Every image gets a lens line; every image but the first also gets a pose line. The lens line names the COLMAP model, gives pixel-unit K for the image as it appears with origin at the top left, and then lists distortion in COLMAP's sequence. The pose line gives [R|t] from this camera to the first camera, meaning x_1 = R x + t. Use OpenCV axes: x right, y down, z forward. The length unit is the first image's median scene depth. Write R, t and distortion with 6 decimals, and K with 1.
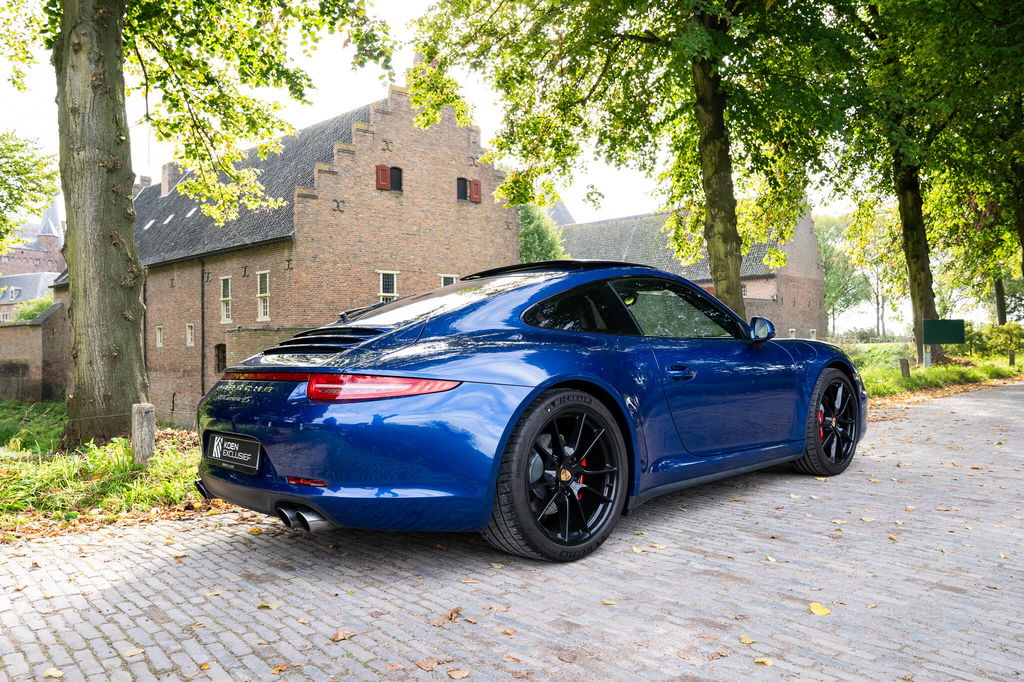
lens RADIAL K [[783.9, 0, 512.0], [0, 783.9, 341.0], [0, 0, 1]] dist [-0.179940, 0.137035]
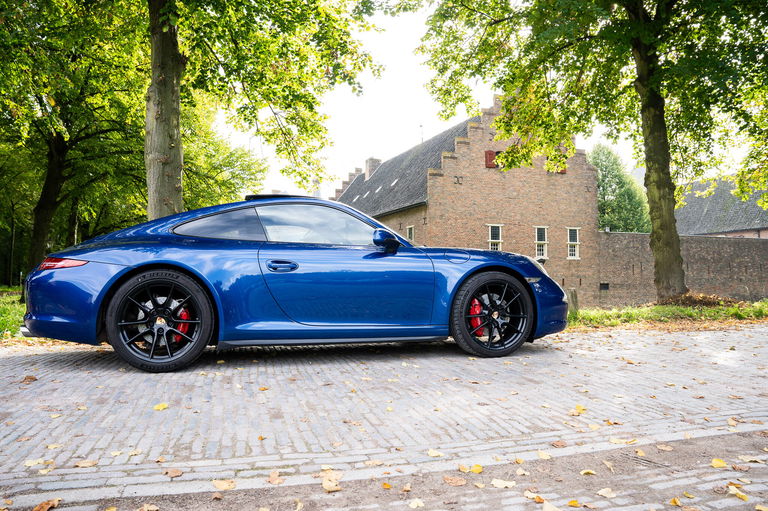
lens RADIAL K [[549.5, 0, 384.0], [0, 549.5, 255.5], [0, 0, 1]] dist [-0.169591, 0.122567]
pose [[0.897012, -0.005147, -0.441976, 0.105332], [-0.012529, 0.999234, -0.037064, 0.007173], [0.441828, 0.038784, 0.896261, 0.018767]]
